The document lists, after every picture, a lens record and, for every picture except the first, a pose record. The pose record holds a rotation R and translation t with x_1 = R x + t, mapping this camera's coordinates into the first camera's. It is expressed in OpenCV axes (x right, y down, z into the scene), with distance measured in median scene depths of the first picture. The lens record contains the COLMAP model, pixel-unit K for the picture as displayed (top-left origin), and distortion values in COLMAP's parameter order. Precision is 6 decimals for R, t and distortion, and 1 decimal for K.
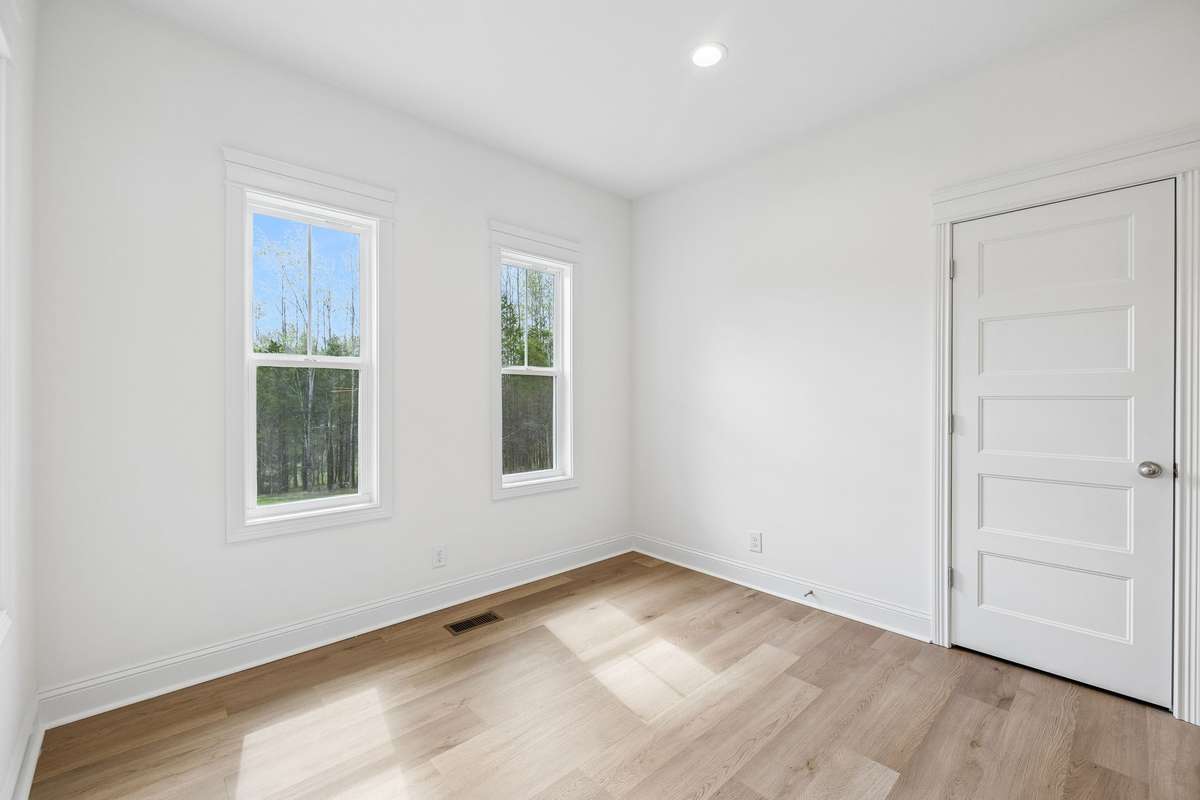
lens RADIAL K [[505.0, 0, 602.2], [0, 505.0, 393.9], [0, 0, 1]] dist [0.000567, 0.000406]
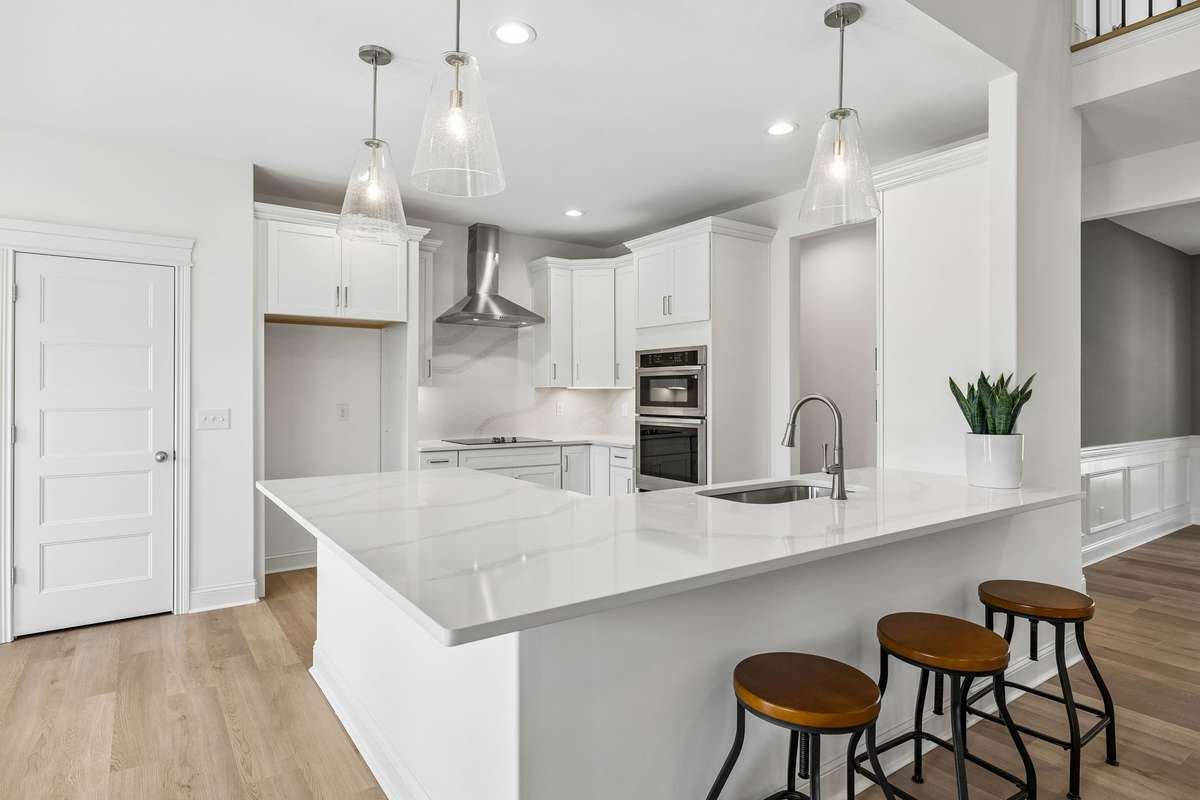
lens RADIAL K [[637.3, 0, 597.9], [0, 637.3, 398.3], [0, 0, 1]] dist [-0.011715, -0.000522]
pose [[0.132053, -0.006211, 0.991223, -0.599986], [-0.003862, 0.999970, 0.006781, -0.040679], [-0.991235, -0.004724, 0.132025, -0.524344]]
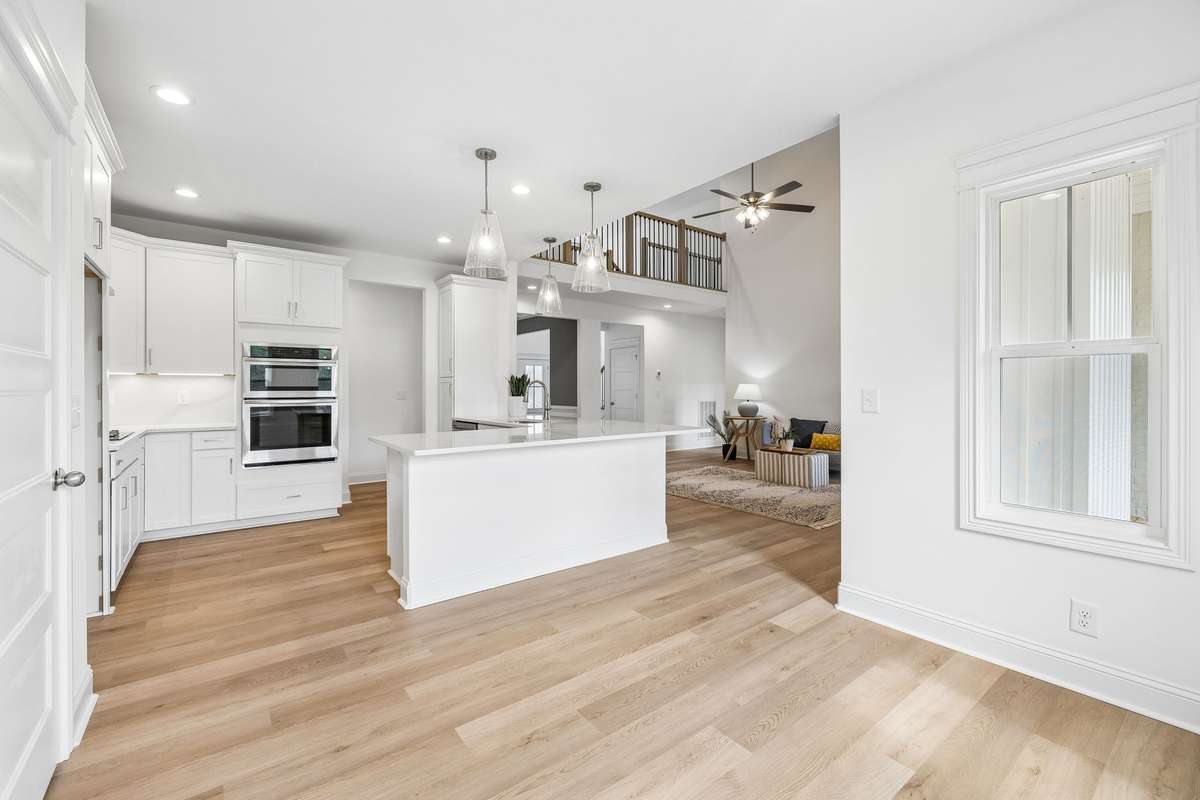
lens RADIAL K [[505.0, 0, 598.5], [0, 505.0, 396.3], [0, 0, 1]] dist [0.000567, 0.000406]
pose [[-0.994998, -0.003682, 0.099832, 0.136945], [-0.003100, 0.999977, 0.005992, 0.010005], [-0.099852, 0.005653, -0.994986, 1.717039]]
